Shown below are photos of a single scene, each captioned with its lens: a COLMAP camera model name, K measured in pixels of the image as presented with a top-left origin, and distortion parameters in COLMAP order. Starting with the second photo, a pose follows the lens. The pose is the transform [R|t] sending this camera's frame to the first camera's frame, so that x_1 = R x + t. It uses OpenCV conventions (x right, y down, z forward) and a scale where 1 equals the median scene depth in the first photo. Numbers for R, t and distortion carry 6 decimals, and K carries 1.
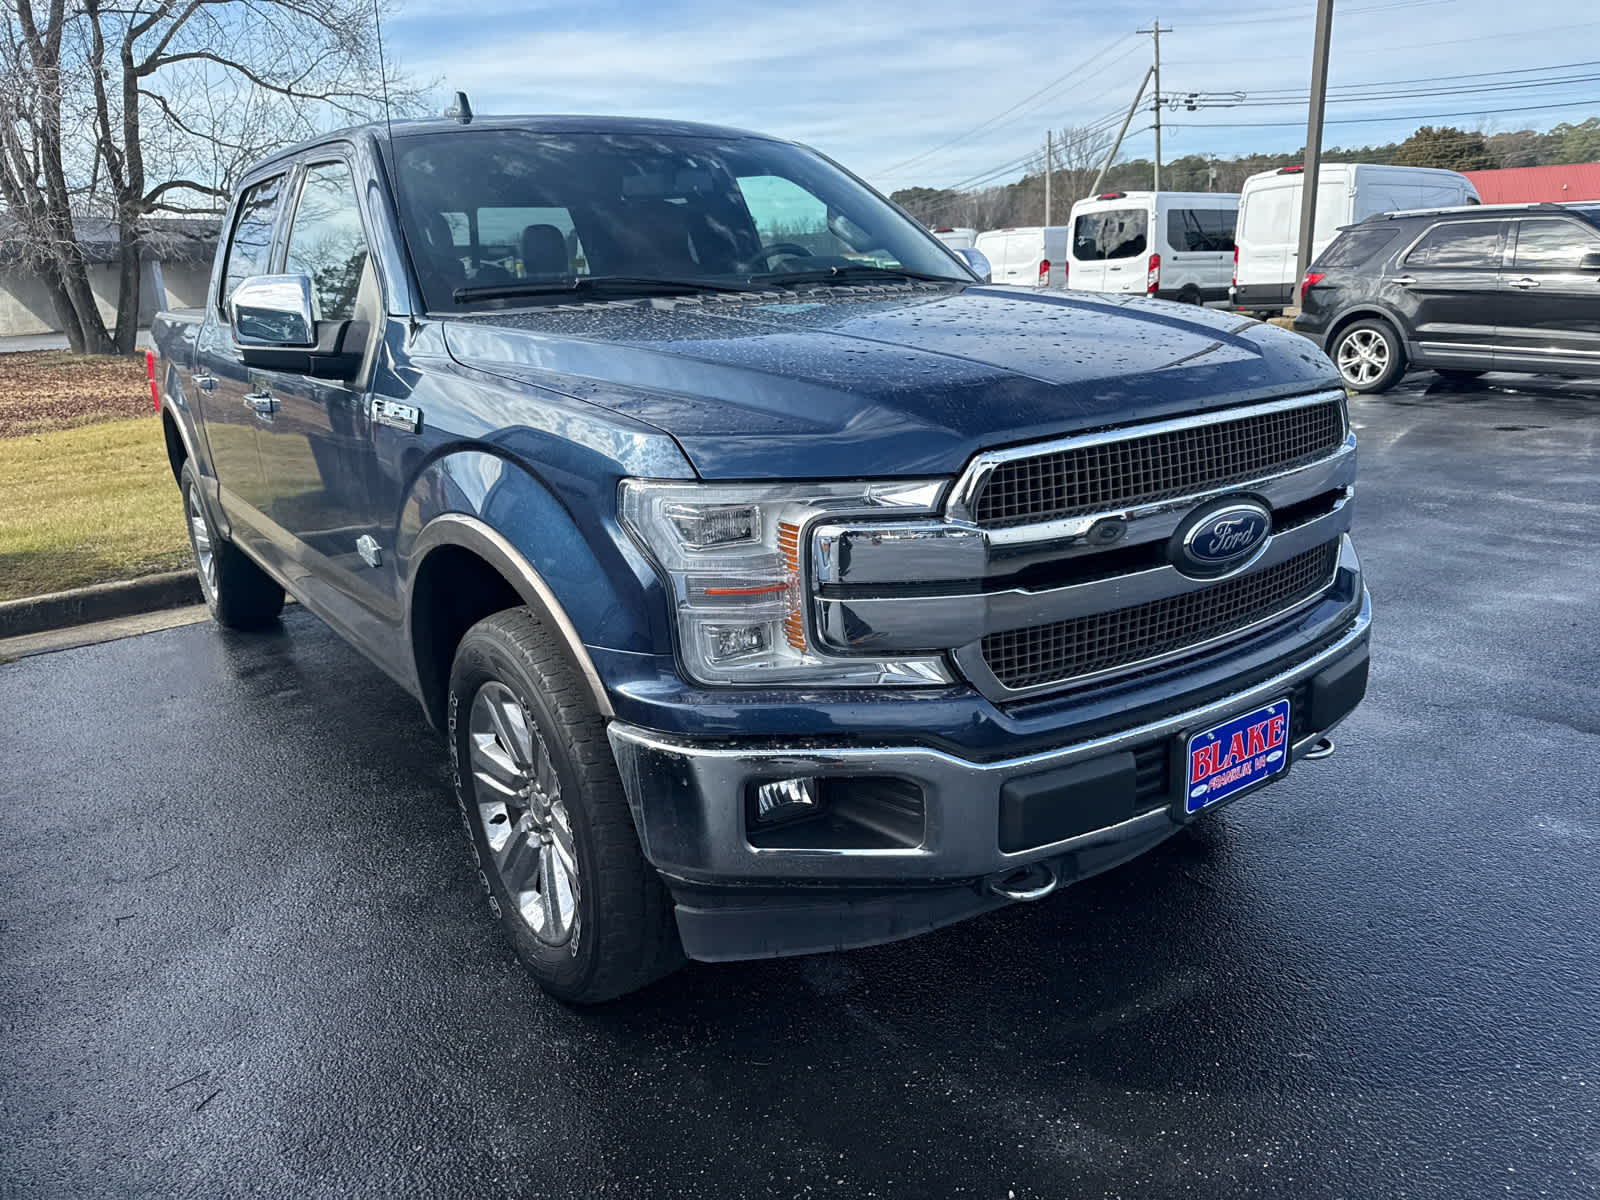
lens RADIAL K [[1153.0, 0, 808.1], [0, 1153.0, 610.7], [0, 0, 1]] dist [0.002494, -0.004354]
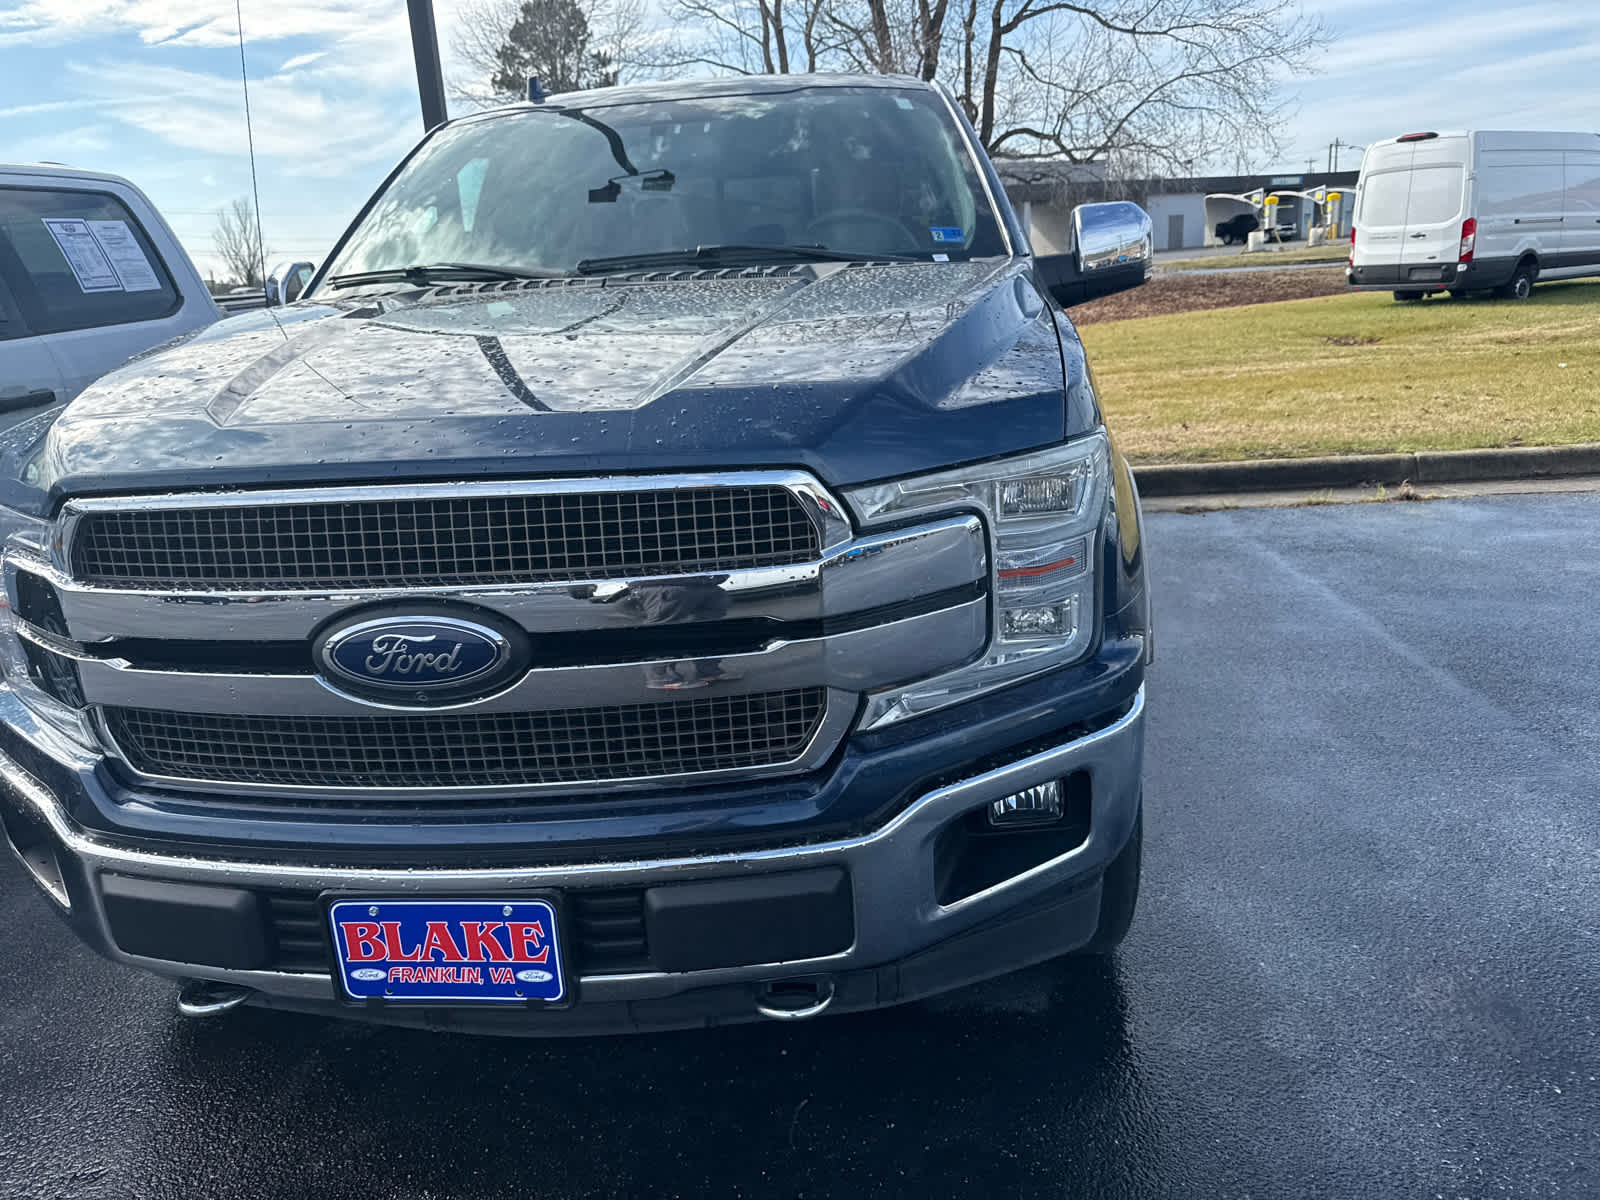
lens RADIAL K [[1144.7, 0, 794.2], [0, 1144.7, 600.3], [0, 0, 1]] dist [0.004838, -0.006471]
pose [[0.746354, 0.188254, -0.638370, 0.746234], [-0.157187, 0.981887, 0.105780, -0.158833], [0.646721, 0.021394, 0.762427, 0.457278]]
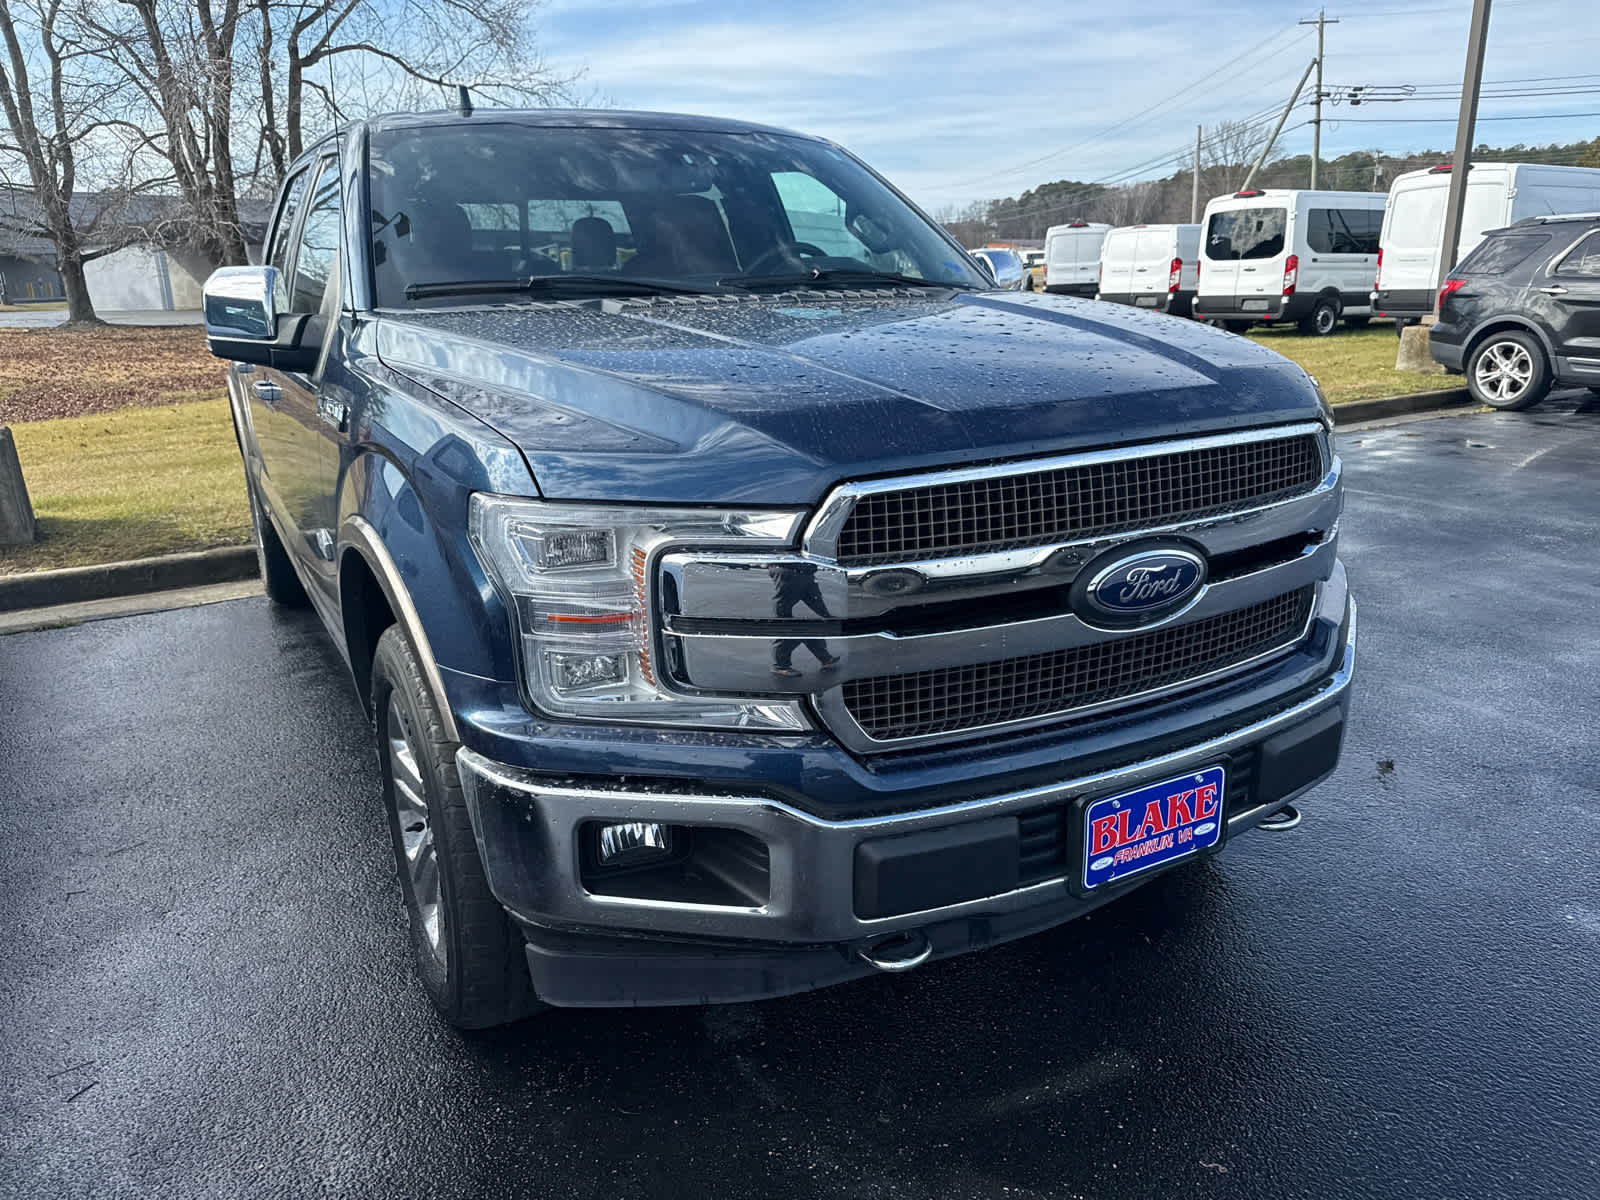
lens RADIAL K [[1155.4, 0, 800.0], [0, 1155.4, 600.0], [0, 0, 1]] dist [0.001078, -0.006494]
pose [[0.992287, 0.053373, -0.111882, 0.148046], [-0.053609, 0.998562, 0.000900, -0.028620], [0.111769, 0.005104, 0.993721, 0.057334]]
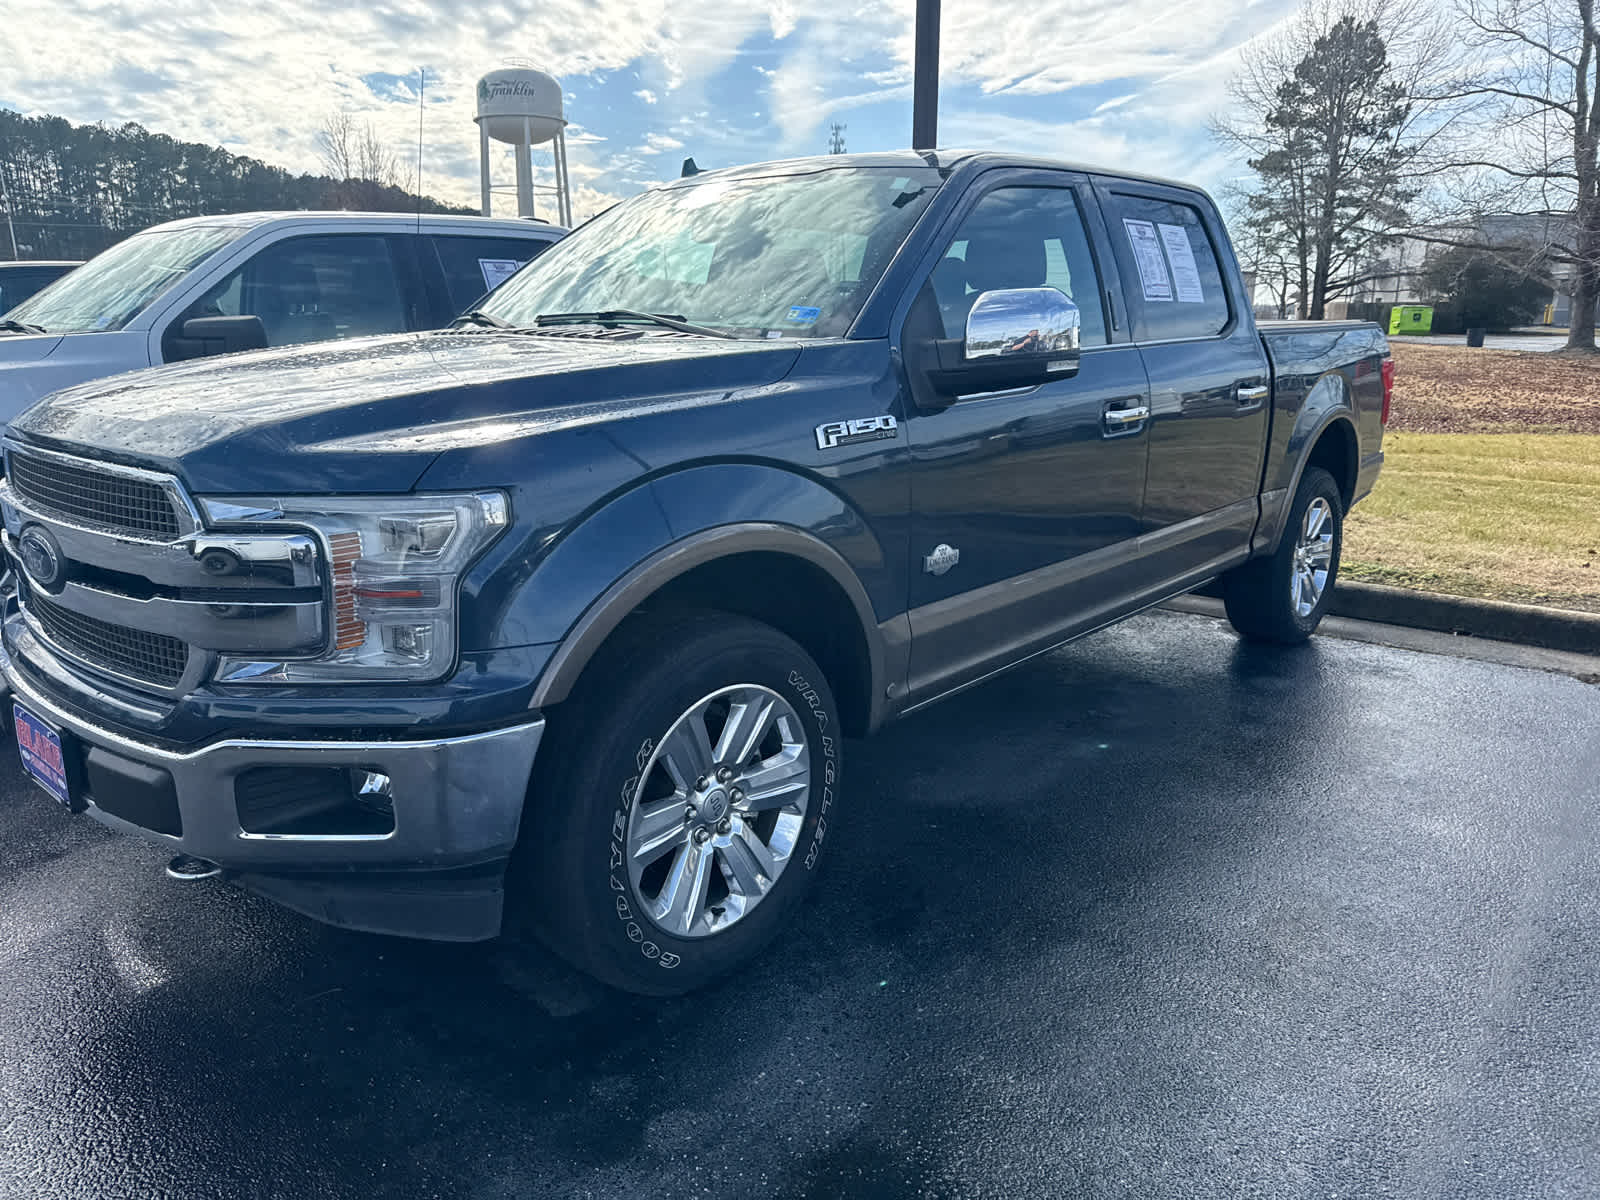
lens RADIAL K [[1135.9, 0, 798.9], [0, 1135.9, 622.0], [0, 0, 1]] dist [0.009546, -0.010366]
pose [[0.212344, 0.294040, -0.931907, 1.192865], [-0.281461, 0.931644, 0.229823, -0.357322], [0.935783, 0.213494, 0.280589, 1.055676]]
